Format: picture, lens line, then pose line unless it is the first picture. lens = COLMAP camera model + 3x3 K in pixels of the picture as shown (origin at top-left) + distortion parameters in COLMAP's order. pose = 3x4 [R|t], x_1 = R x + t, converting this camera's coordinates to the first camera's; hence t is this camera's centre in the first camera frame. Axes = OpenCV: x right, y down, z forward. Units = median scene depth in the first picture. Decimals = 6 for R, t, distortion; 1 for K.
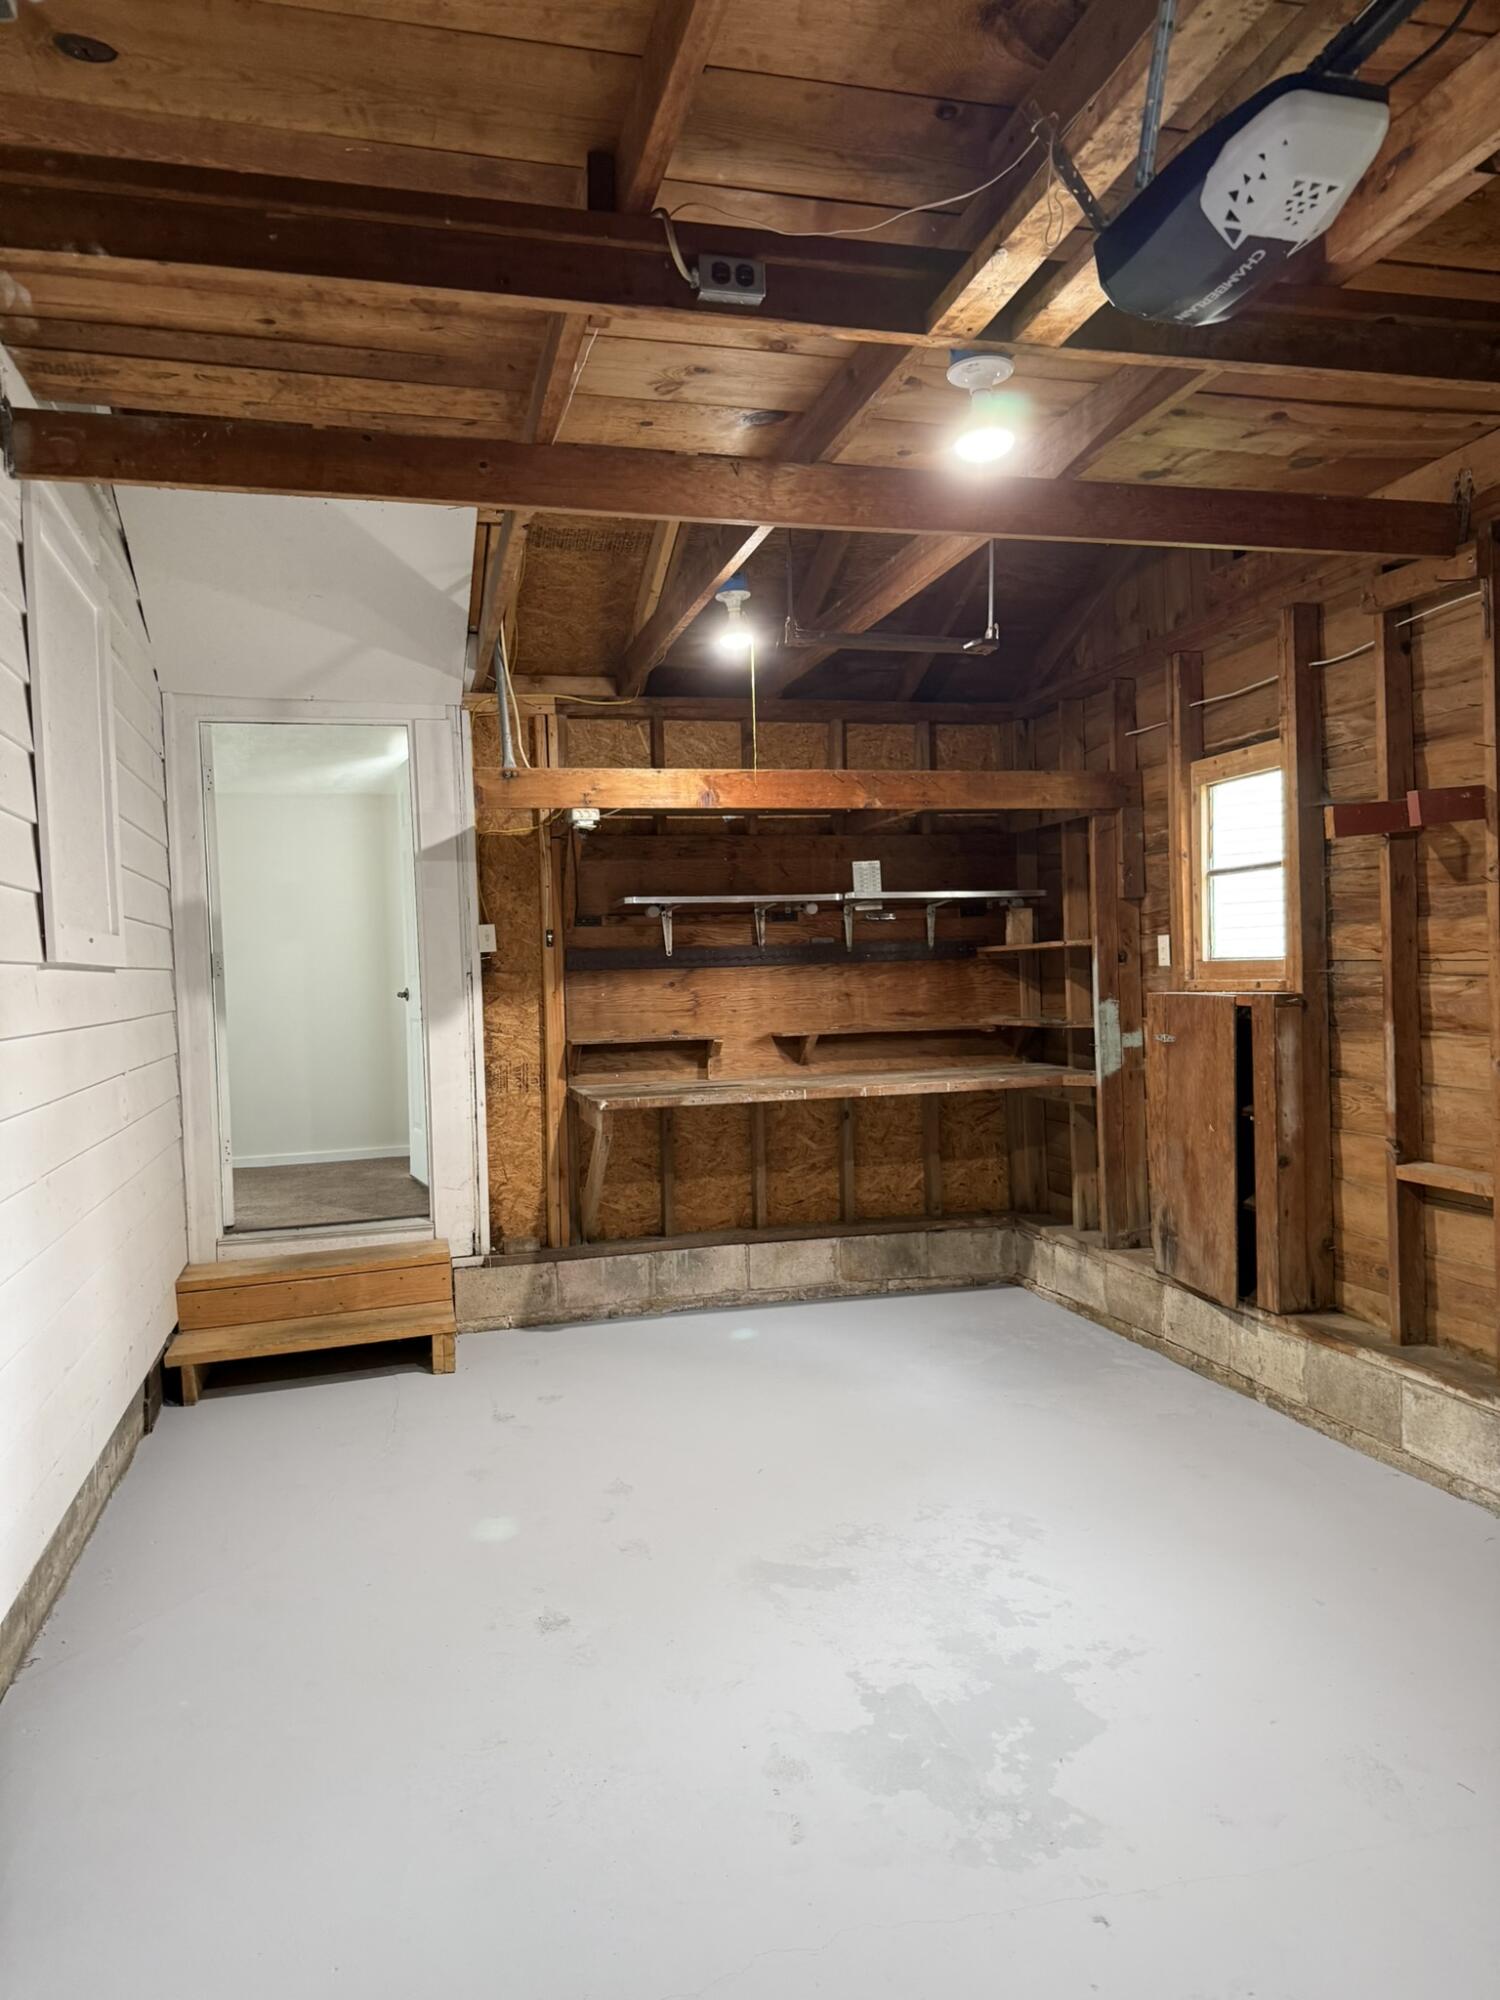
lens RADIAL K [[1413.7, 0, 749.2], [0, 1413.7, 1005.0], [0, 0, 1]] dist [0.072980, -0.062424]
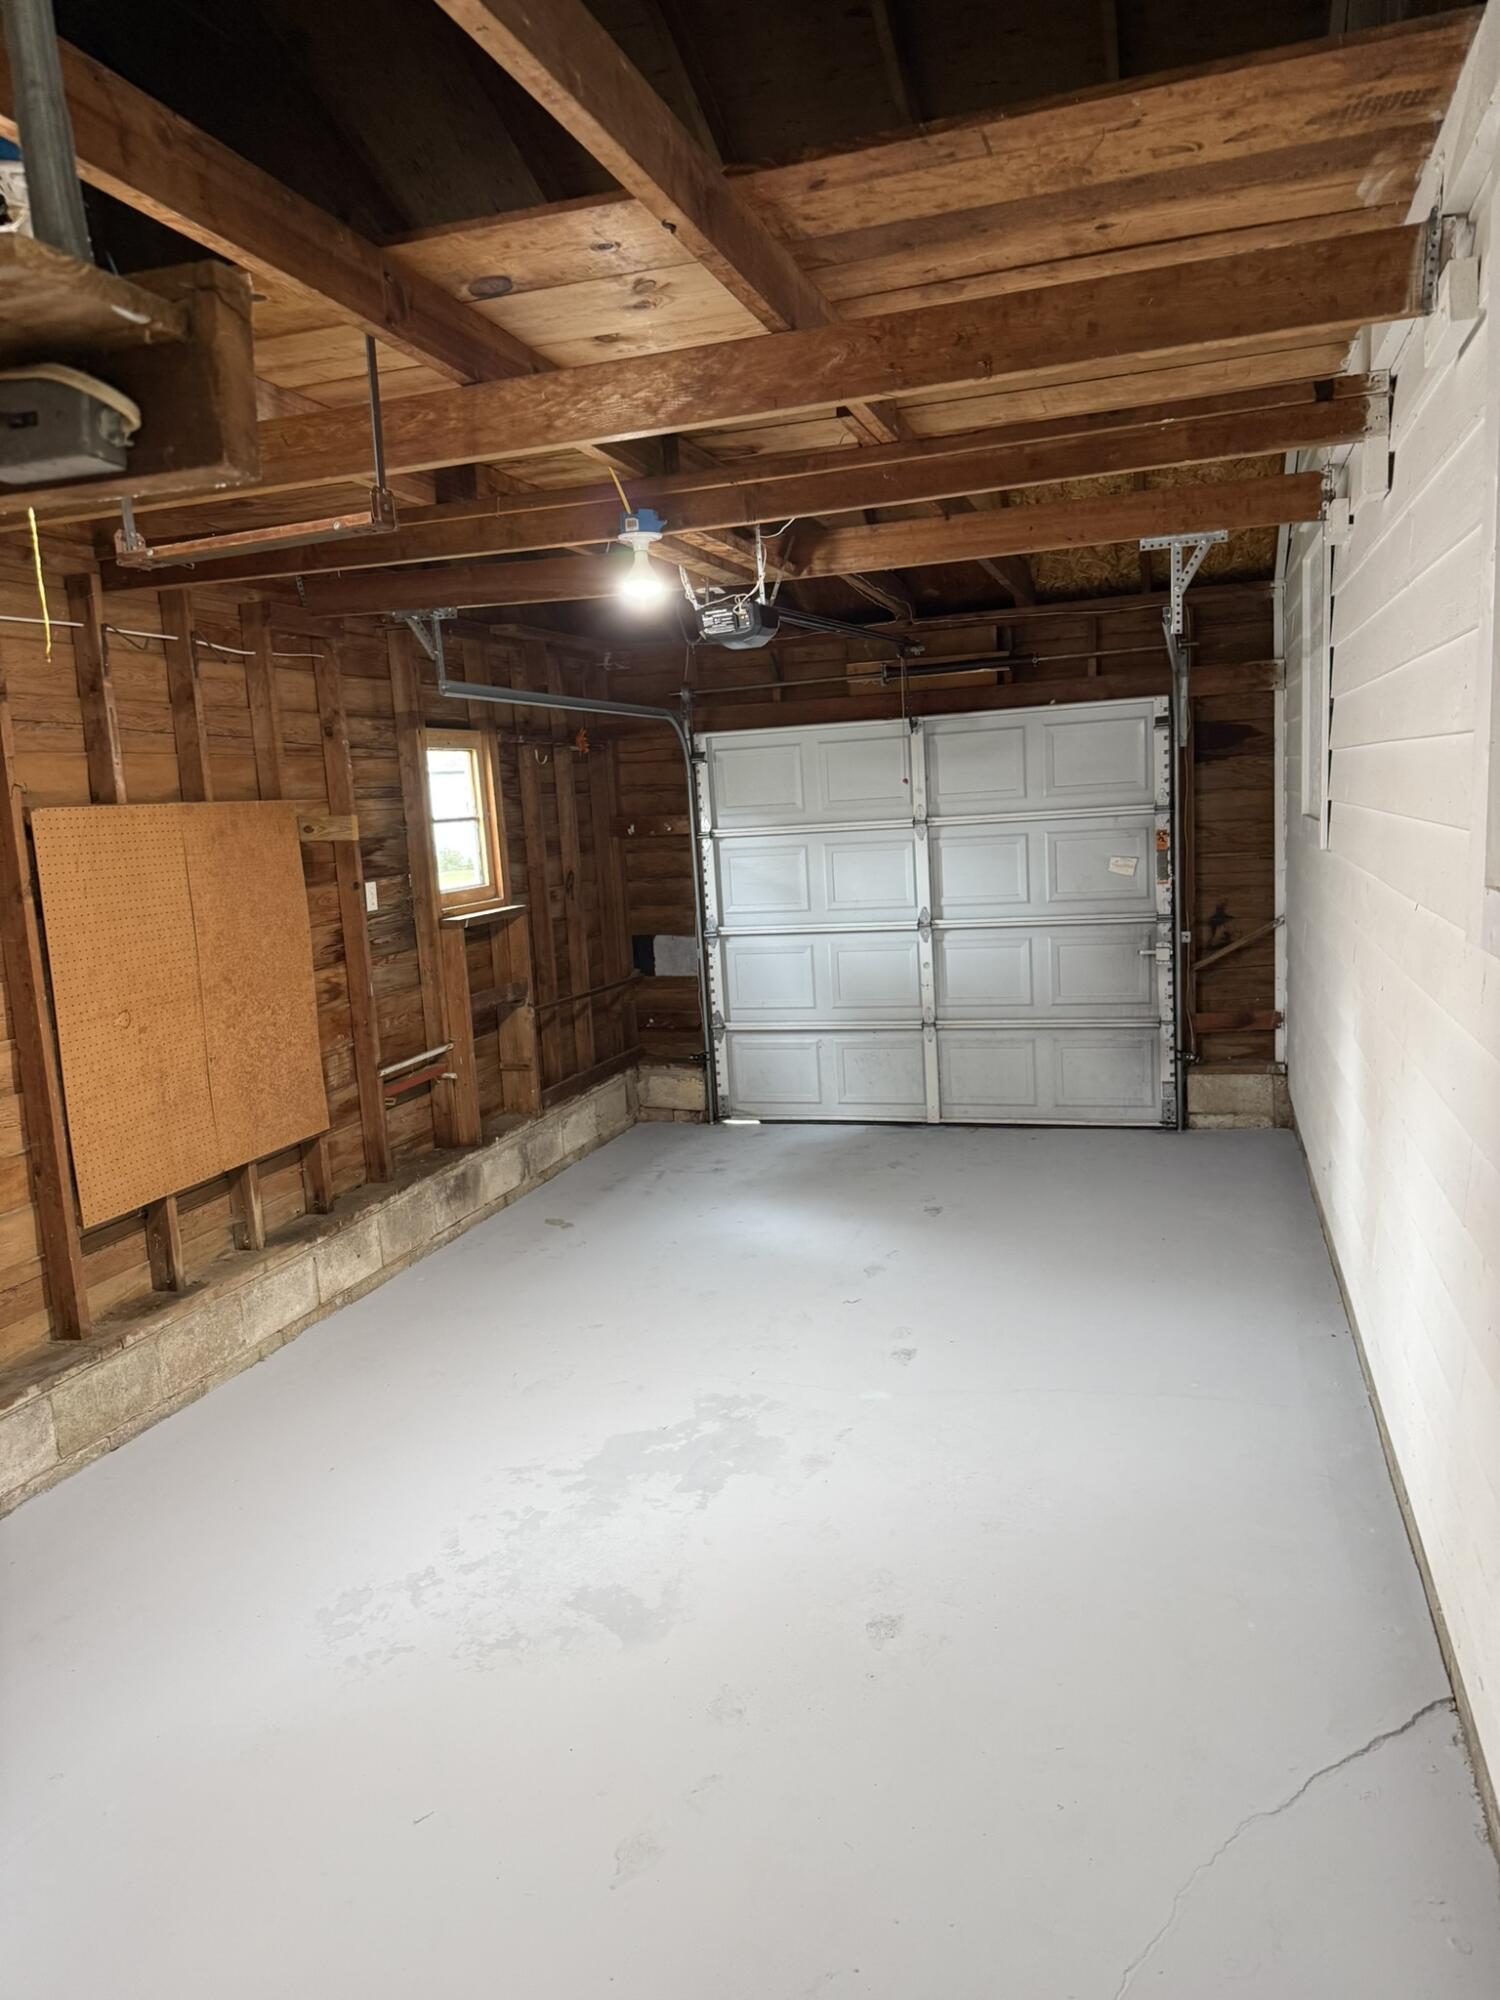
lens RADIAL K [[1413.7, 0, 748.5], [0, 1413.7, 1003.8], [0, 0, 1]] dist [0.072980, -0.062424]
pose [[-0.846125, -0.000873, 0.532983, -0.597849], [0.089099, 0.985695, 0.143062, -0.134813], [-0.525484, 0.168537, -0.833944, 1.855578]]
